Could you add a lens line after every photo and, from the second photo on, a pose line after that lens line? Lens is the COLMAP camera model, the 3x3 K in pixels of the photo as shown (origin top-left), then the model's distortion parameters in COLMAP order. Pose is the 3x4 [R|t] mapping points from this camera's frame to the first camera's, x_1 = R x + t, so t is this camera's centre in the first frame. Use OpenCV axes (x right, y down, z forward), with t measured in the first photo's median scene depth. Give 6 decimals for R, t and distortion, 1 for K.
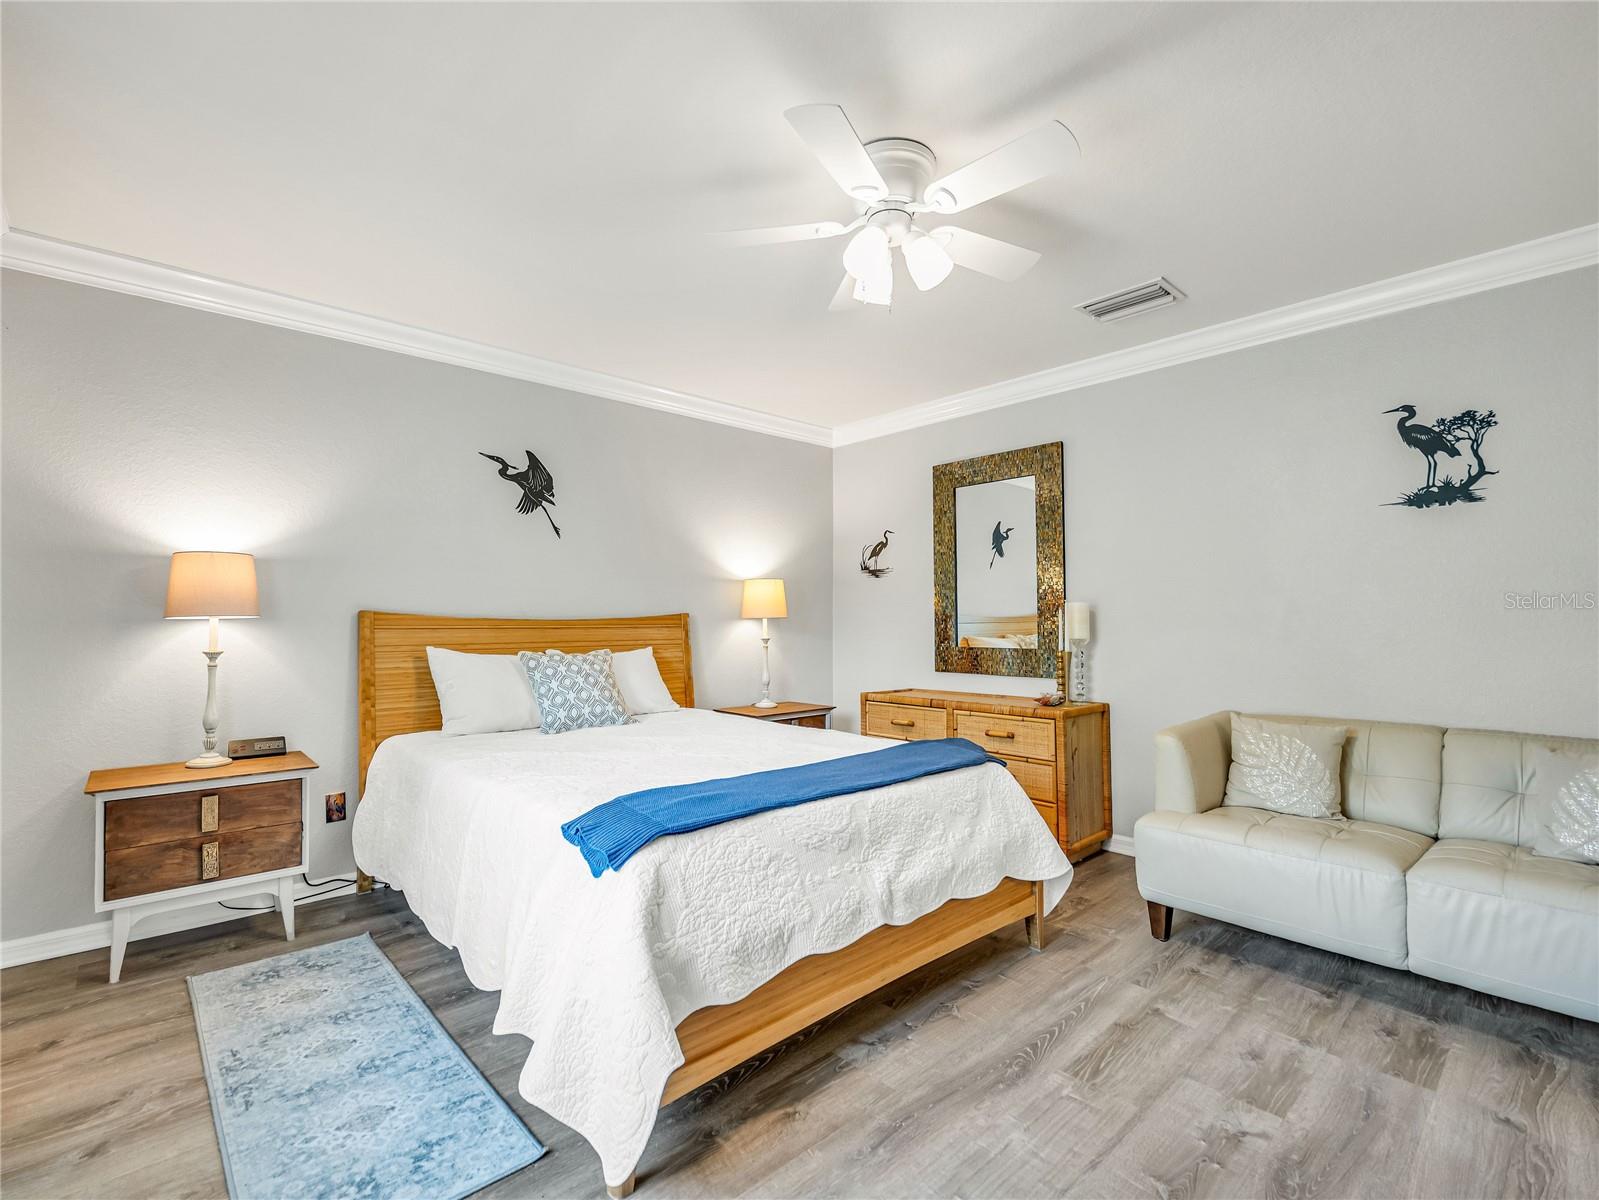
lens RADIAL K [[743.9, 0, 809.5], [0, 743.9, 594.6], [0, 0, 1]] dist [-0.012043, 0.000224]
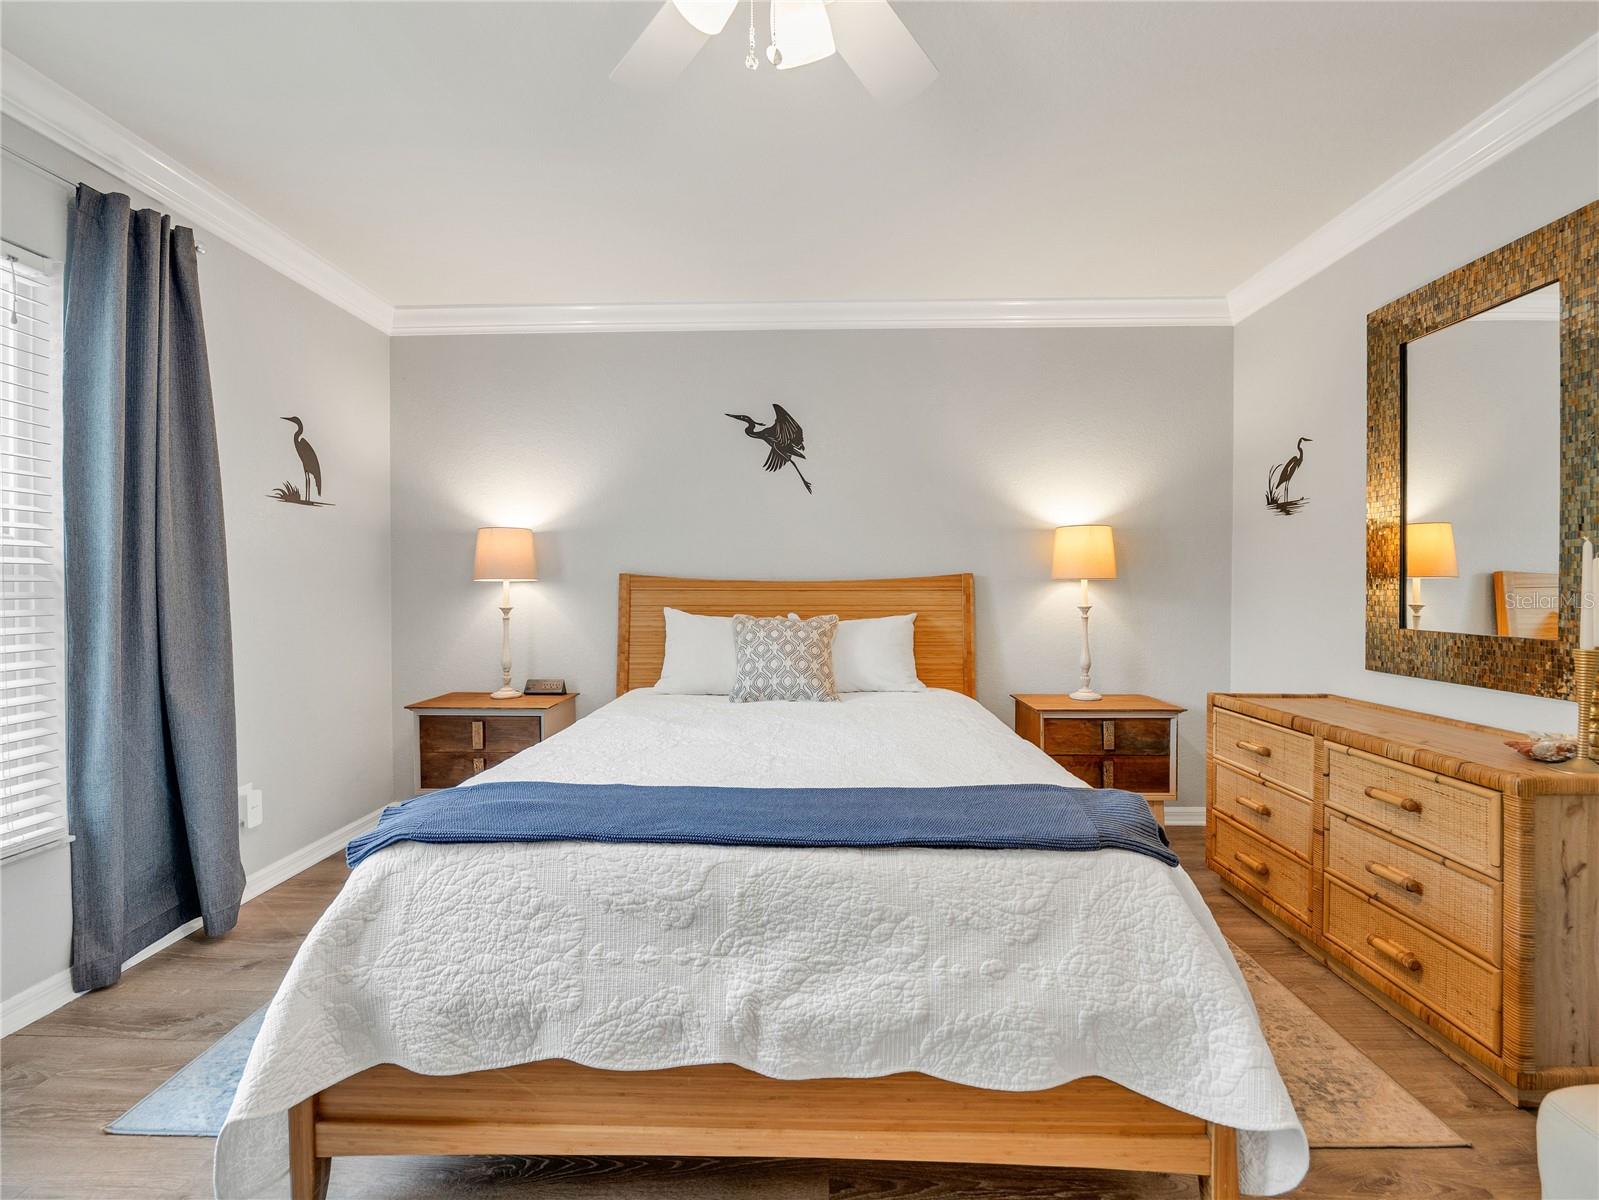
lens RADIAL K [[743.9, 0, 809.5], [0, 743.9, 594.6], [0, 0, 1]] dist [-0.012043, 0.000224]
pose [[0.708659, 0.011086, -0.705464, 0.348789], [0.024715, 0.998873, 0.040524, 0.013418], [0.705118, -0.046153, 0.707587, 0.368336]]
